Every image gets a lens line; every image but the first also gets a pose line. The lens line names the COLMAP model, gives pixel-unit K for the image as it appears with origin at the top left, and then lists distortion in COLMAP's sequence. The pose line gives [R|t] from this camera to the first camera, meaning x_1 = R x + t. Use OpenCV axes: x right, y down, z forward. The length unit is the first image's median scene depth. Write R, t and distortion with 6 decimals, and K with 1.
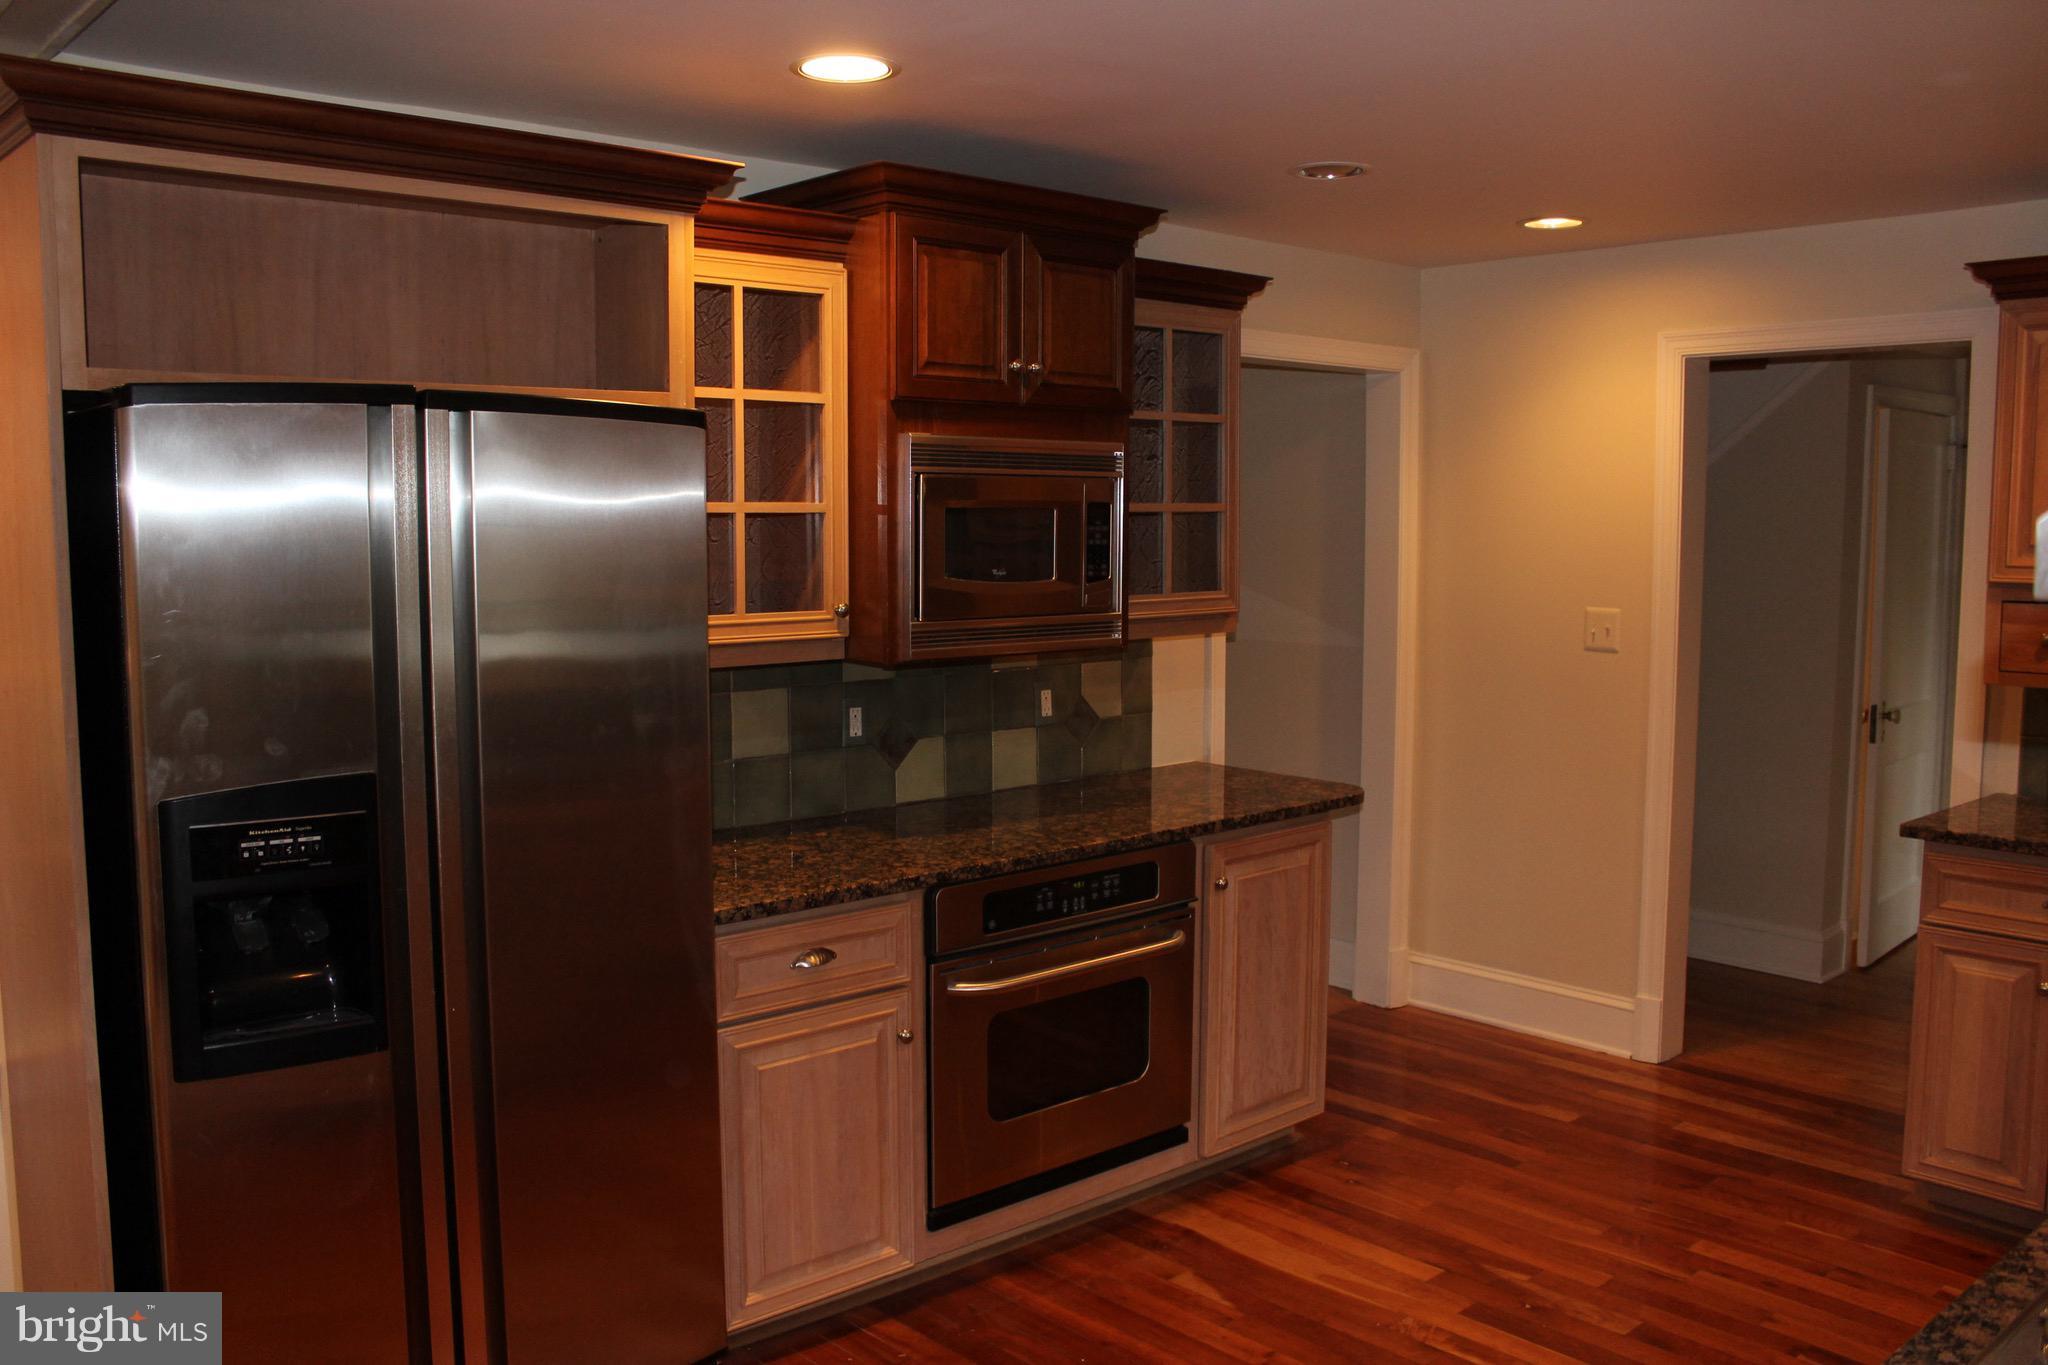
lens RADIAL K [[1682.7, 0, 1040.9], [0, 1682.7, 689.9], [0, 0, 1]] dist [-0.157554, 0.131787]
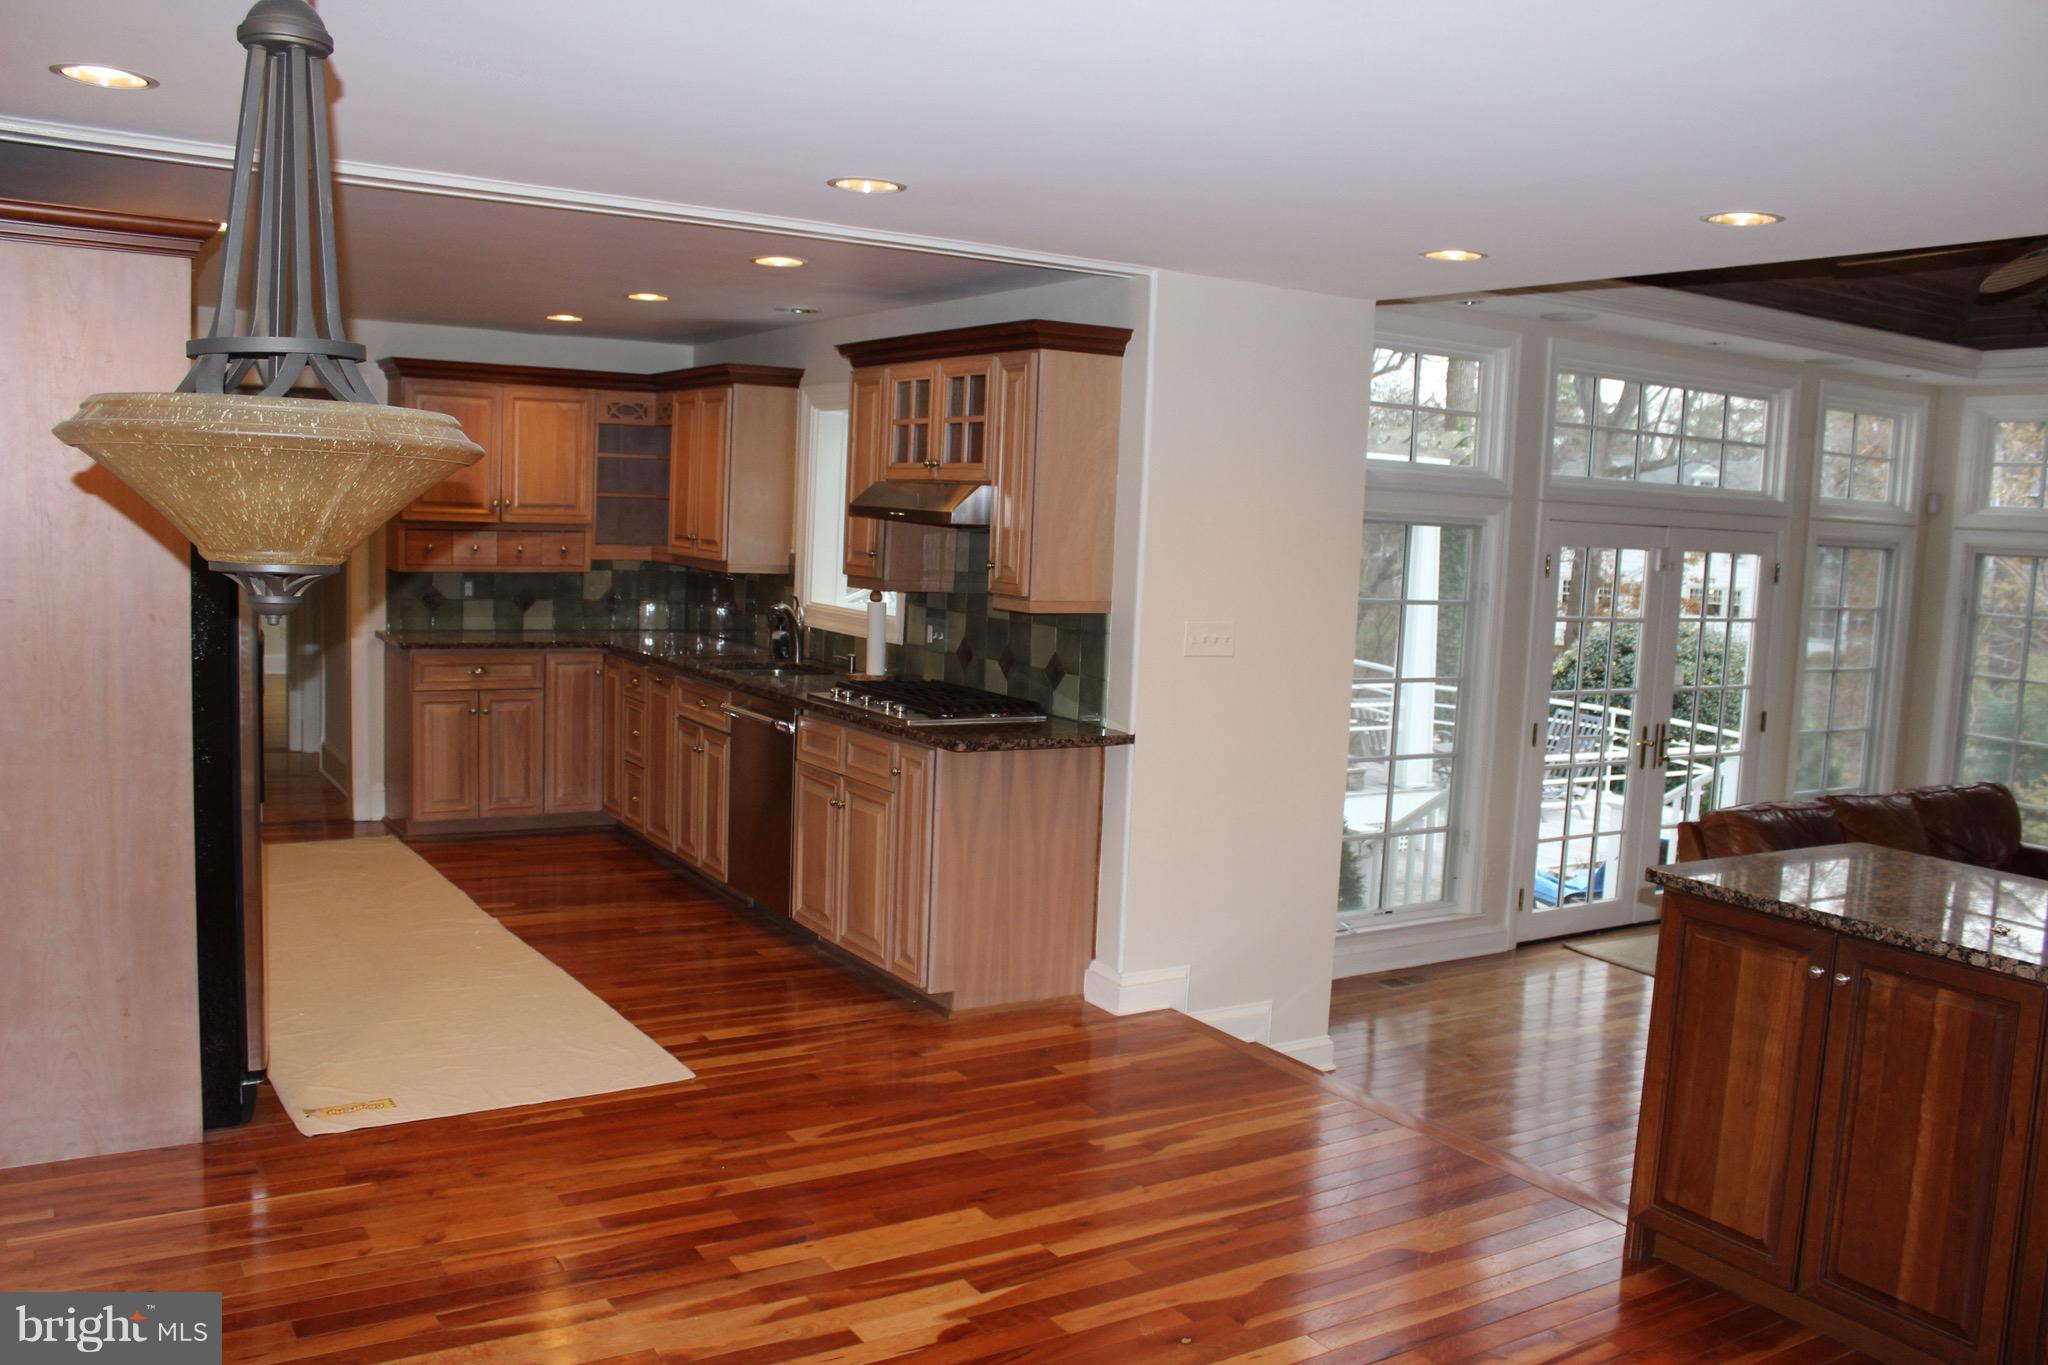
lens RADIAL K [[1682.7, 0, 998.9], [0, 1682.7, 681.0], [0, 0, 1]] dist [-0.157554, 0.131787]
pose [[0.189448, -0.093635, 0.977416, -1.265859], [0.057667, 0.994785, 0.084121, 0.001988], [-0.980196, 0.040428, 0.193860, -0.094352]]
